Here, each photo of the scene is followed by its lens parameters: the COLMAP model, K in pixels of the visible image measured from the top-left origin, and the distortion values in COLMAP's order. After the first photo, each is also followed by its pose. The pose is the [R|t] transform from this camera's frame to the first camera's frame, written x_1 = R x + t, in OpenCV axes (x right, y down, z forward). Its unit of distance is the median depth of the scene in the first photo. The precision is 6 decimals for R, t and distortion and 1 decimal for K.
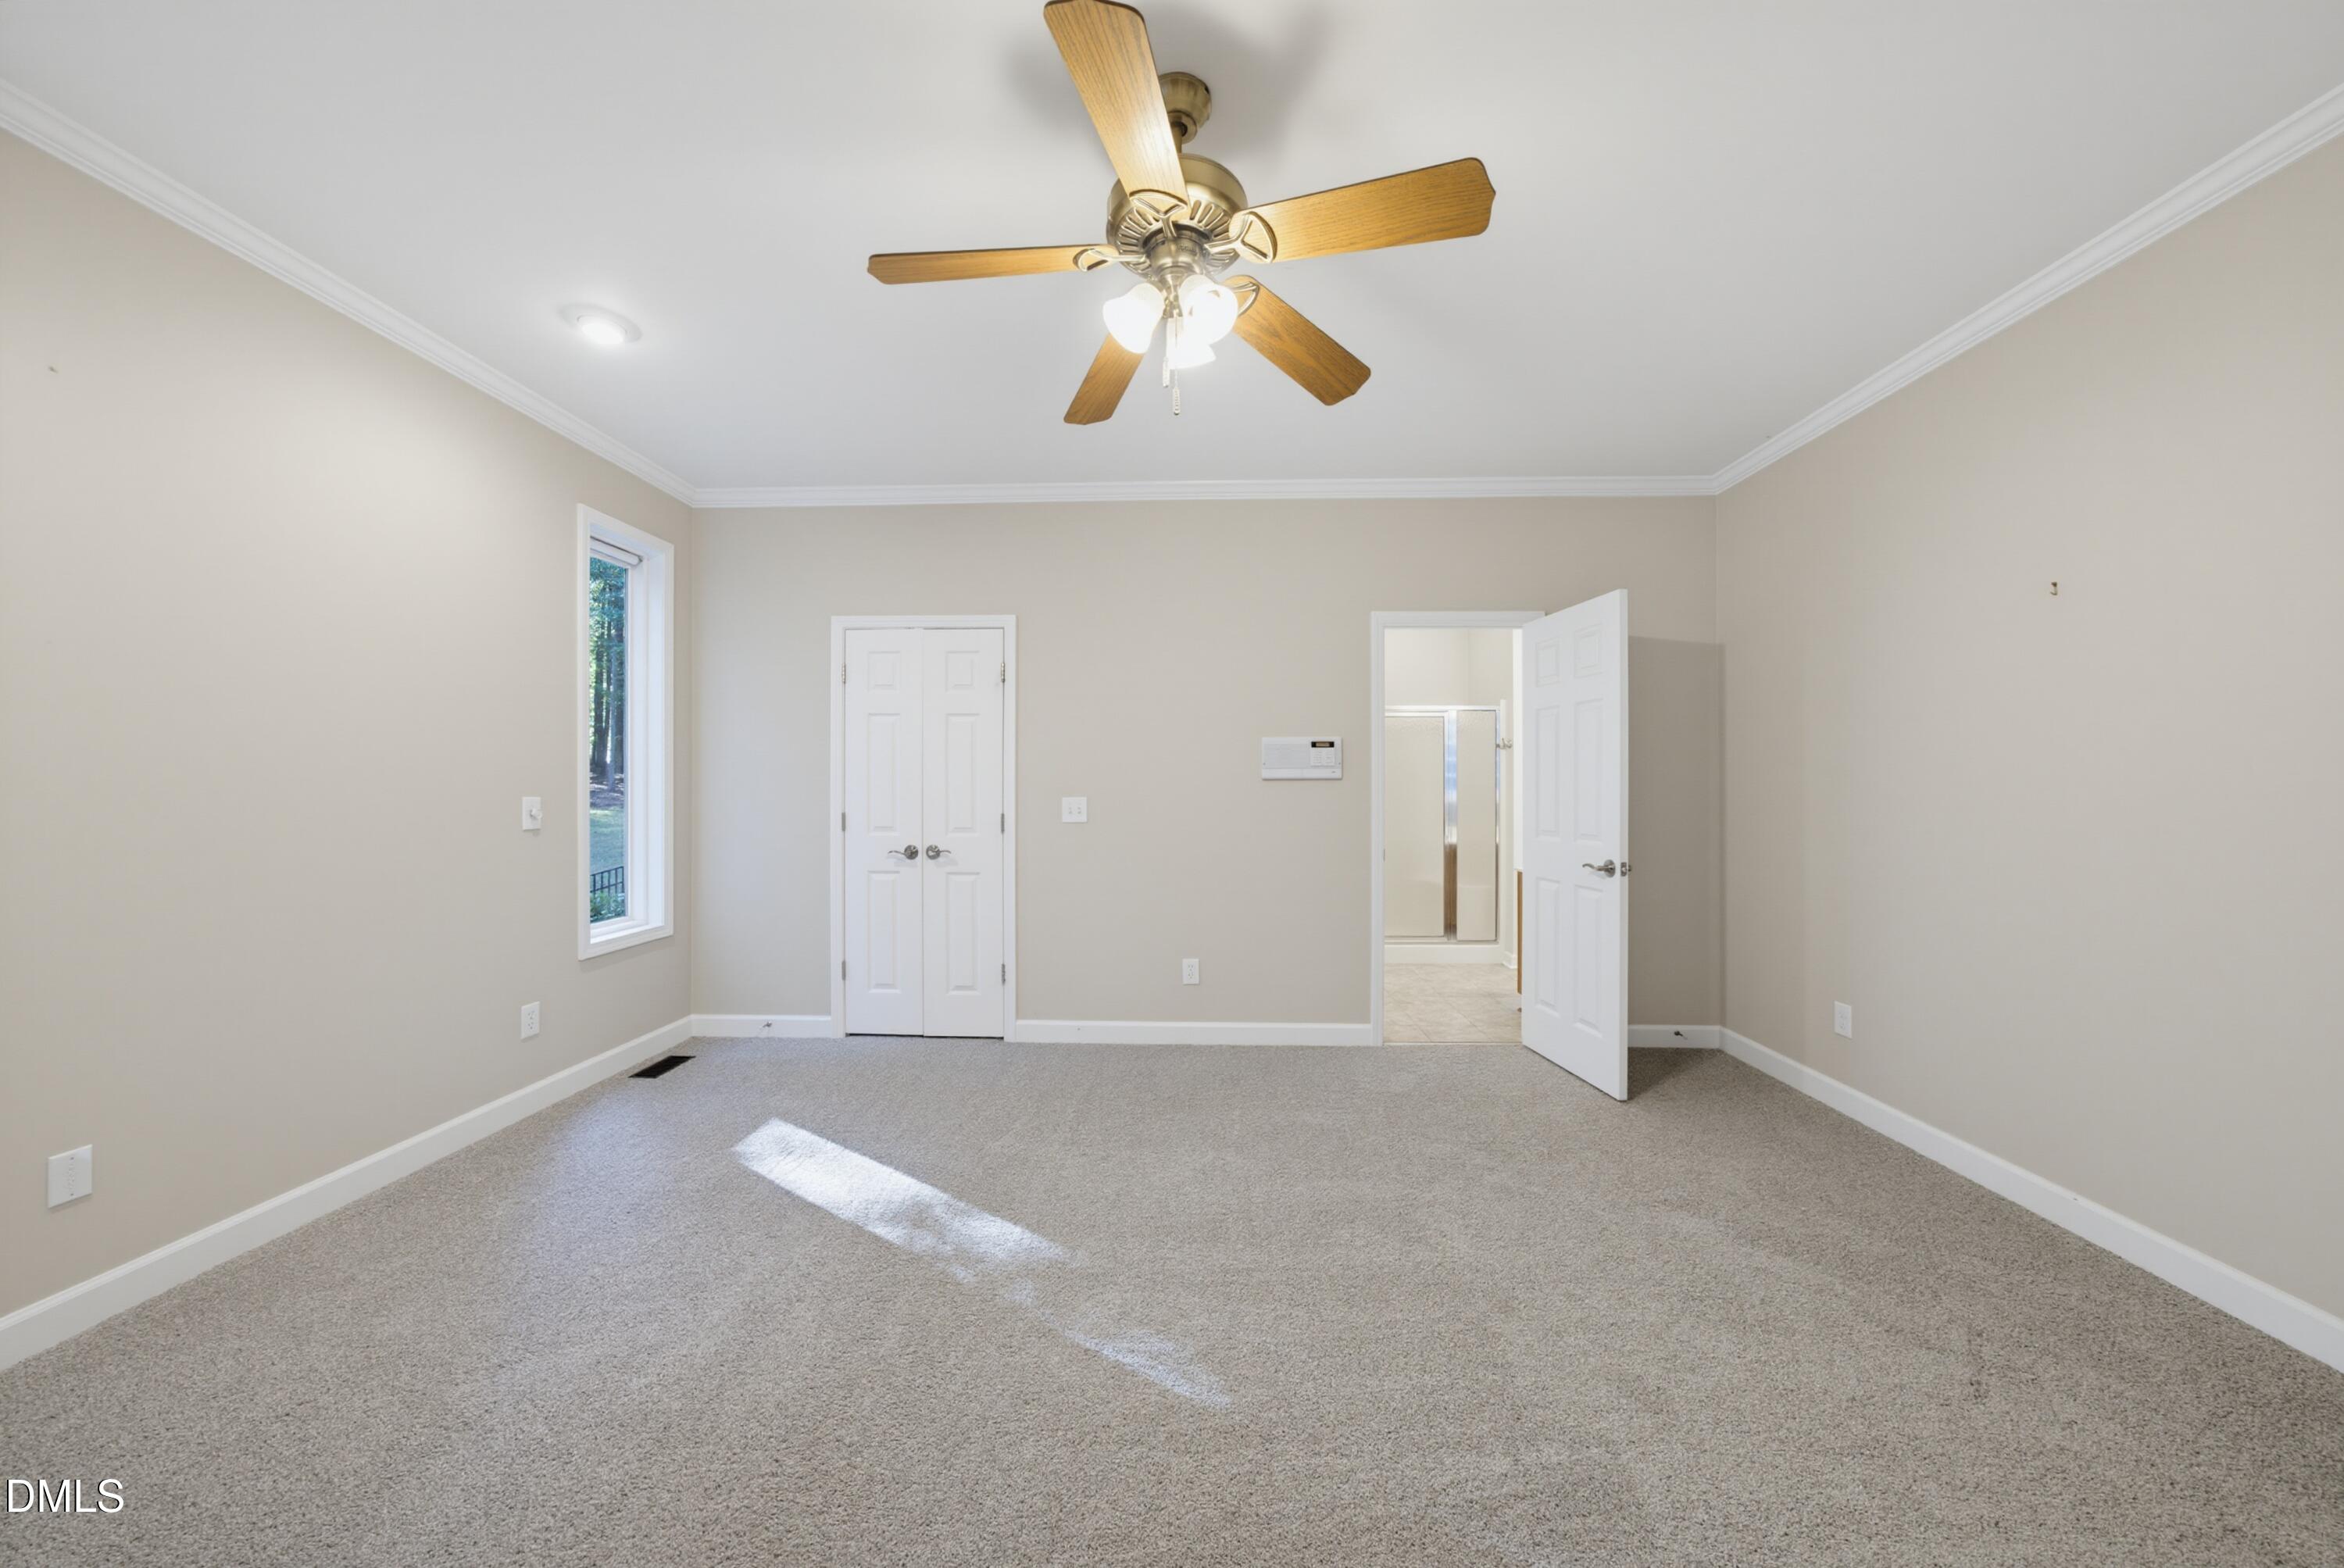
lens RADIAL K [[809.3, 0, 1149.2], [0, 809.3, 782.2], [0, 0, 1]] dist [-0.011955, 0.003528]
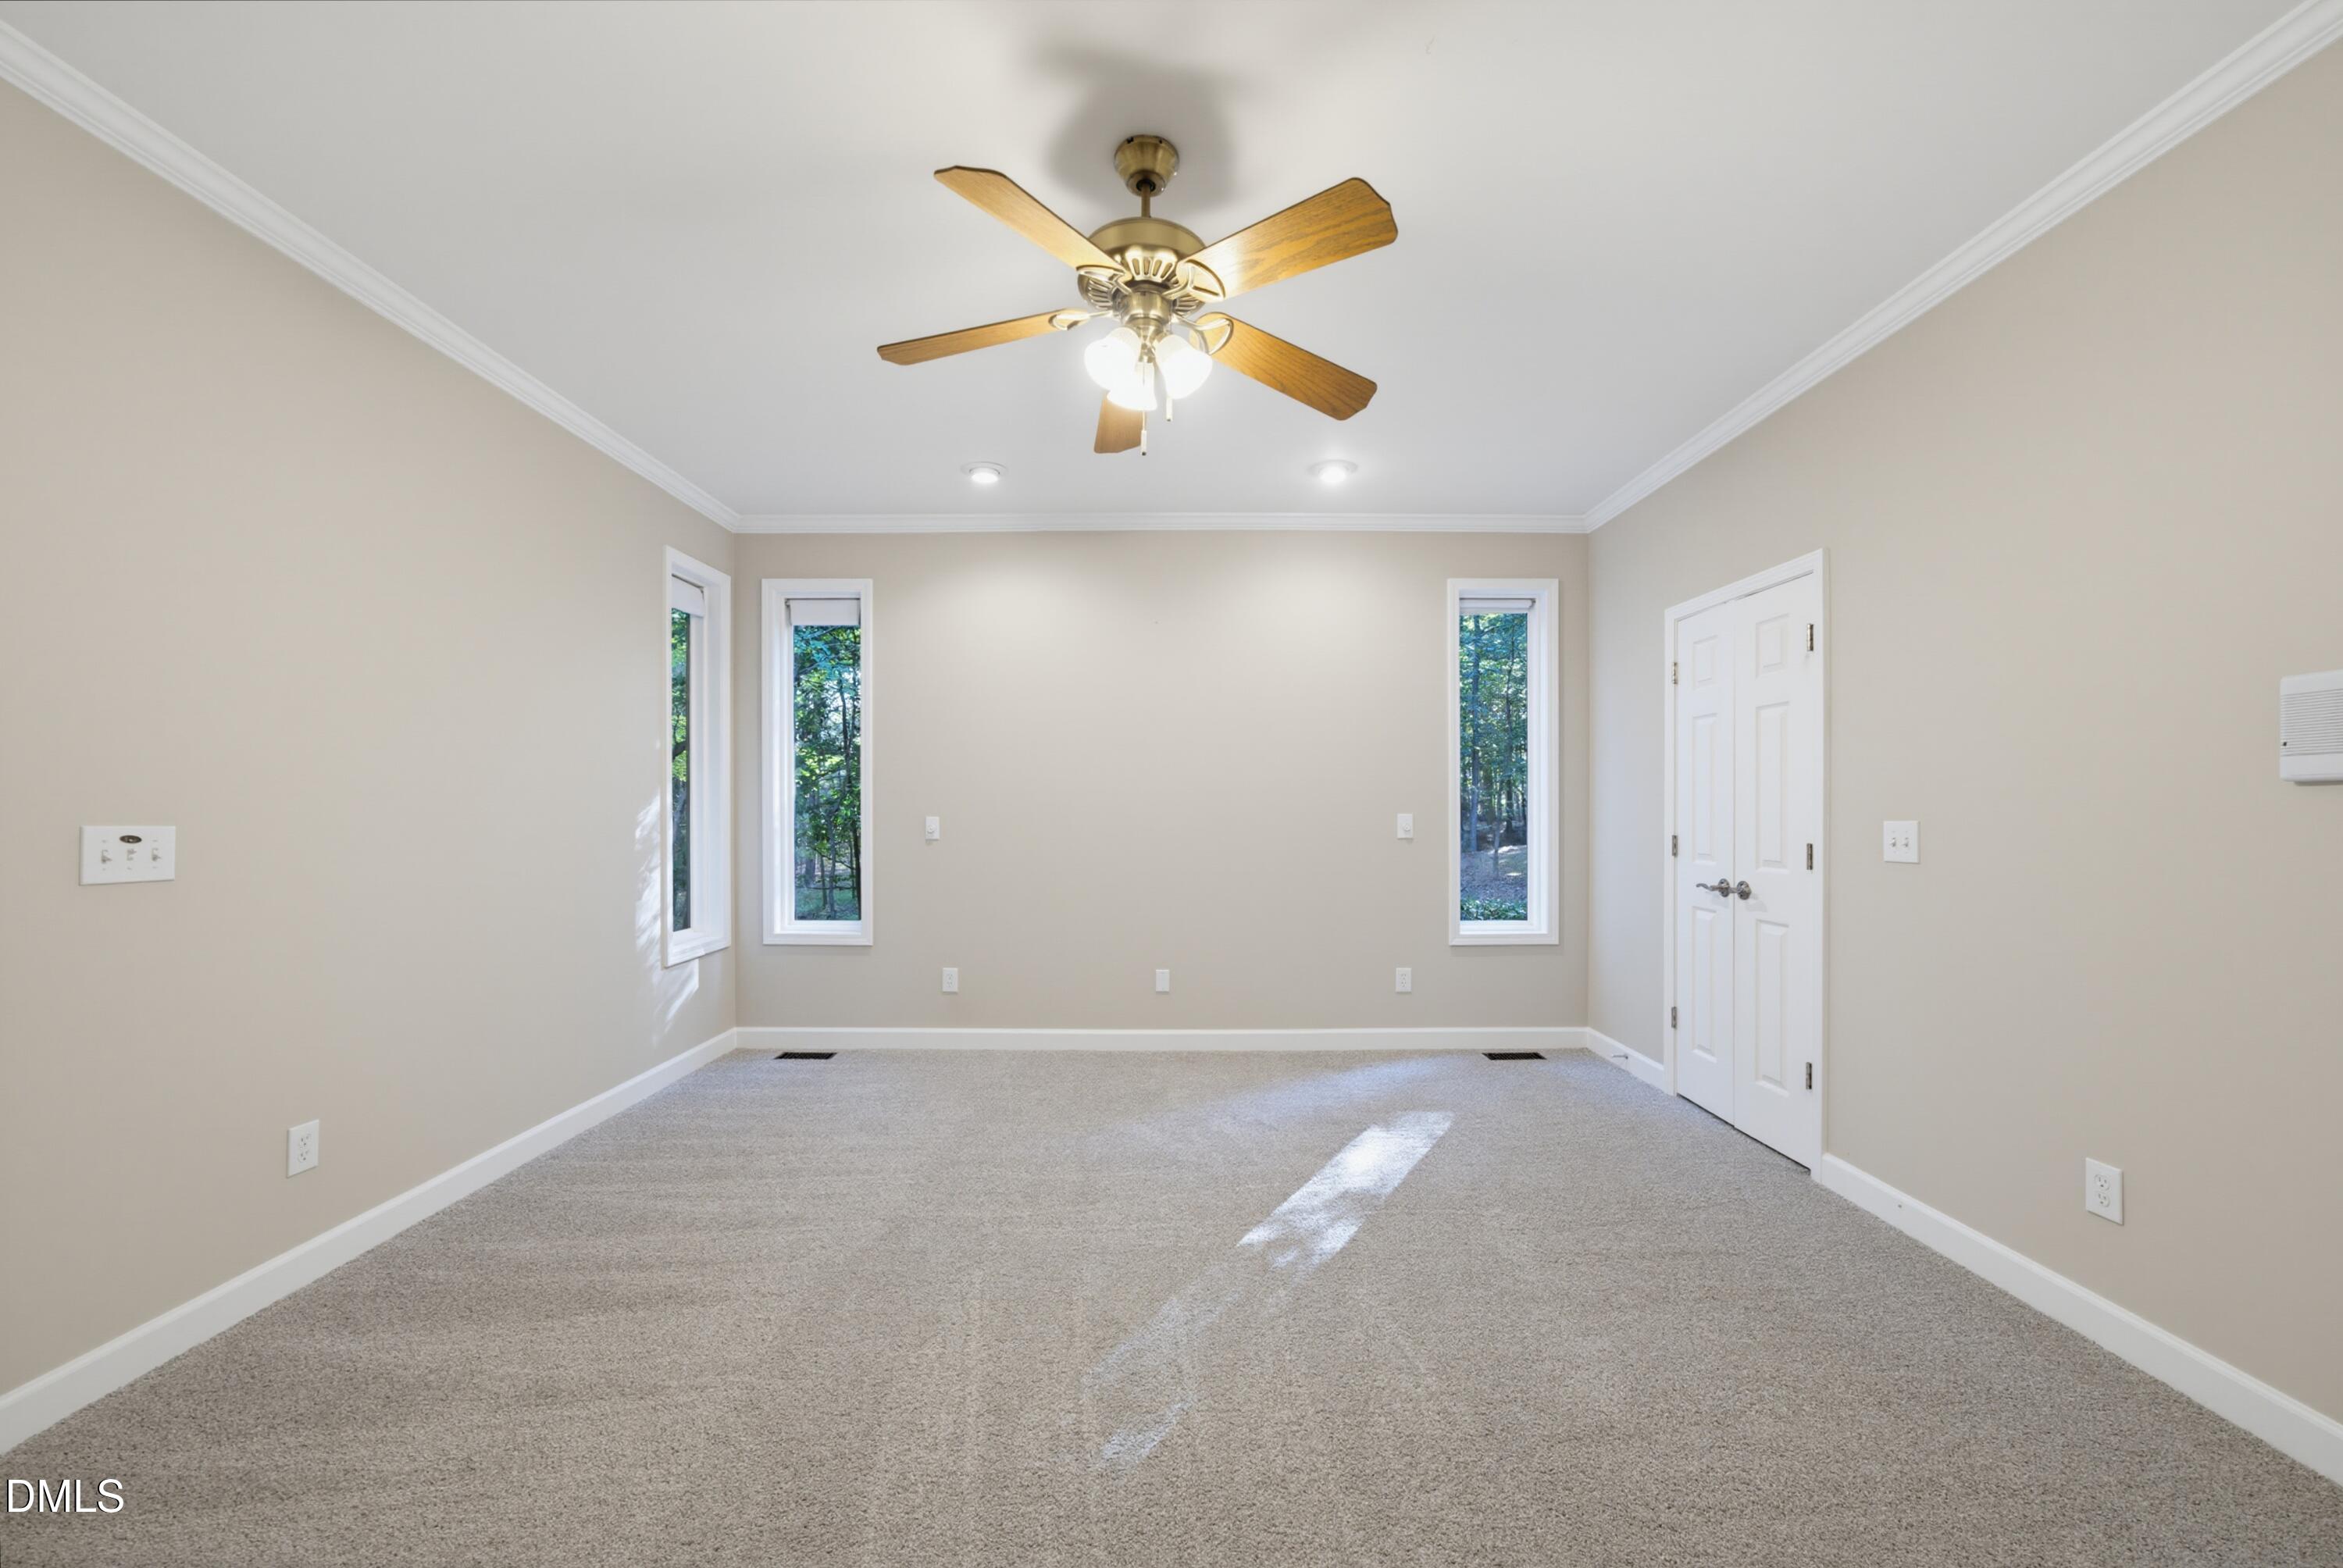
lens RADIAL K [[865.4, 0, 1175.5], [0, 865.4, 806.2], [0, 0, 1]] dist [-0.008528, 0.003359]
pose [[0.056292, -0.002787, -0.998410, 0.523789], [0.011494, 0.999932, -0.002143, 0.003060], [0.998348, -0.011355, 0.056321, 0.432413]]
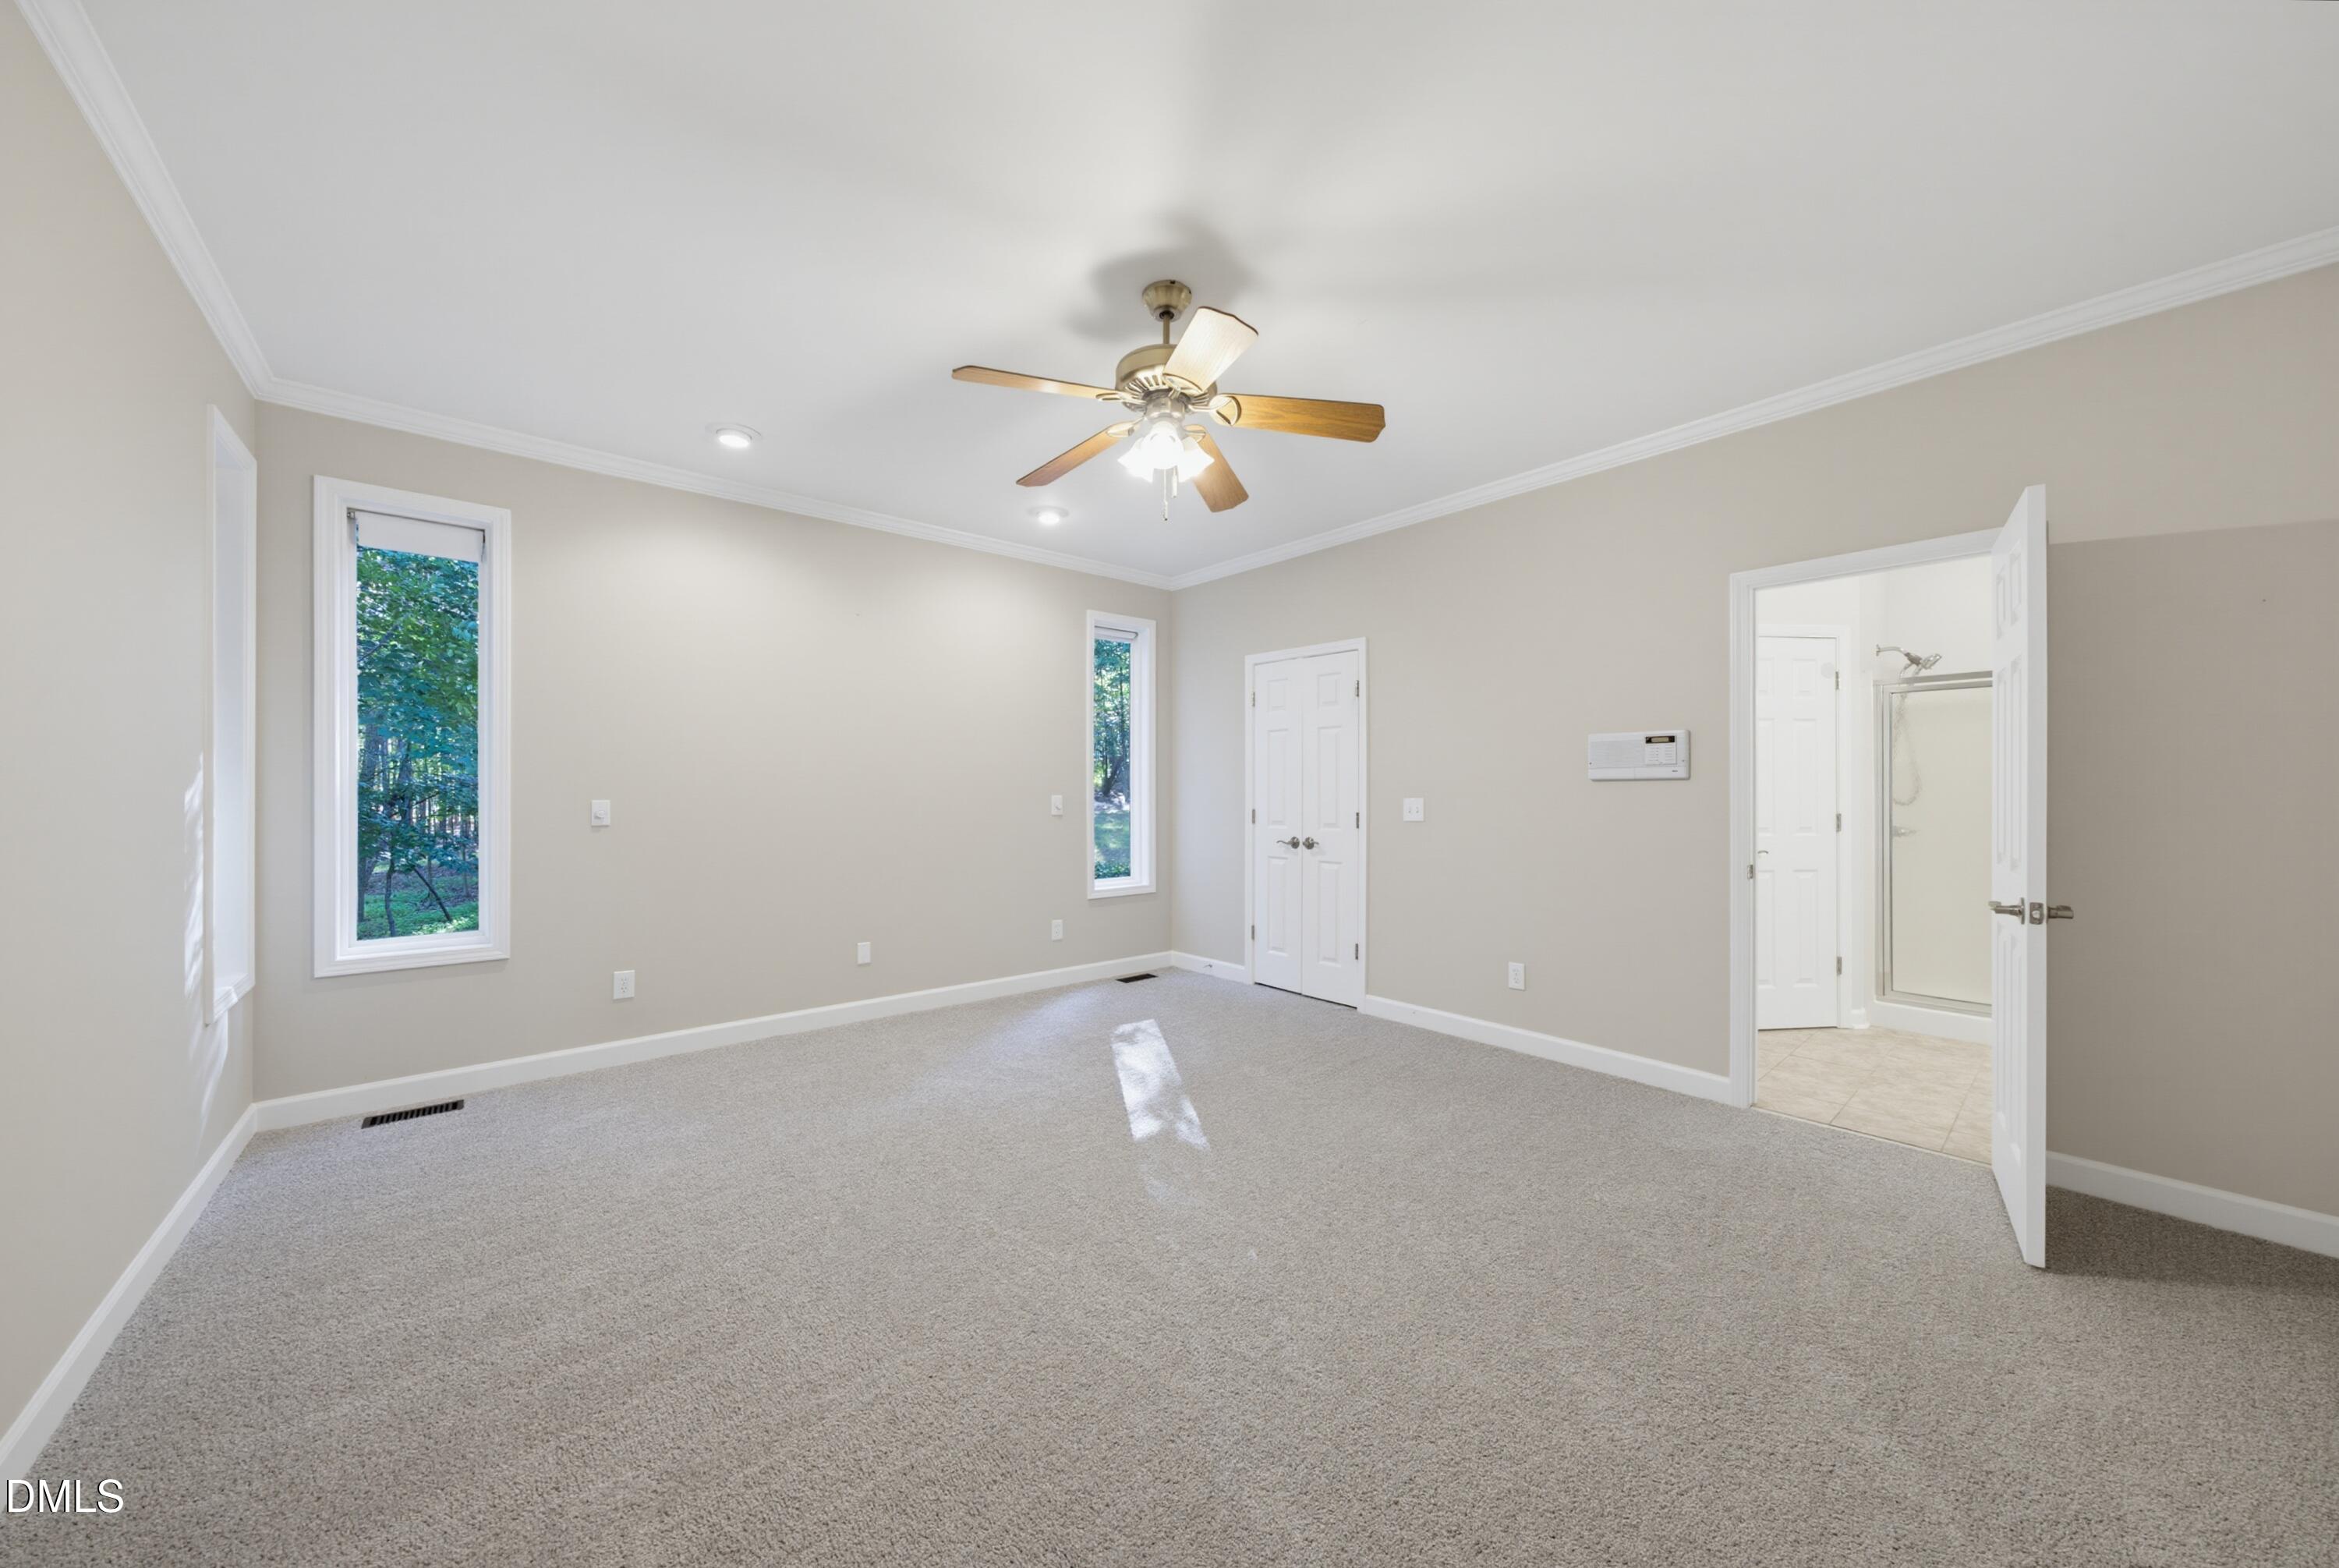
lens RADIAL K [[807.7, 0, 1159.3], [0, 807.7, 781.9], [0, 0, 1]] dist [-0.011955, 0.003528]
pose [[0.681934, -0.006807, -0.731382, 0.469095], [0.007286, 0.999970, -0.002513, -0.002907], [0.731377, -0.003615, 0.681964, 0.021607]]
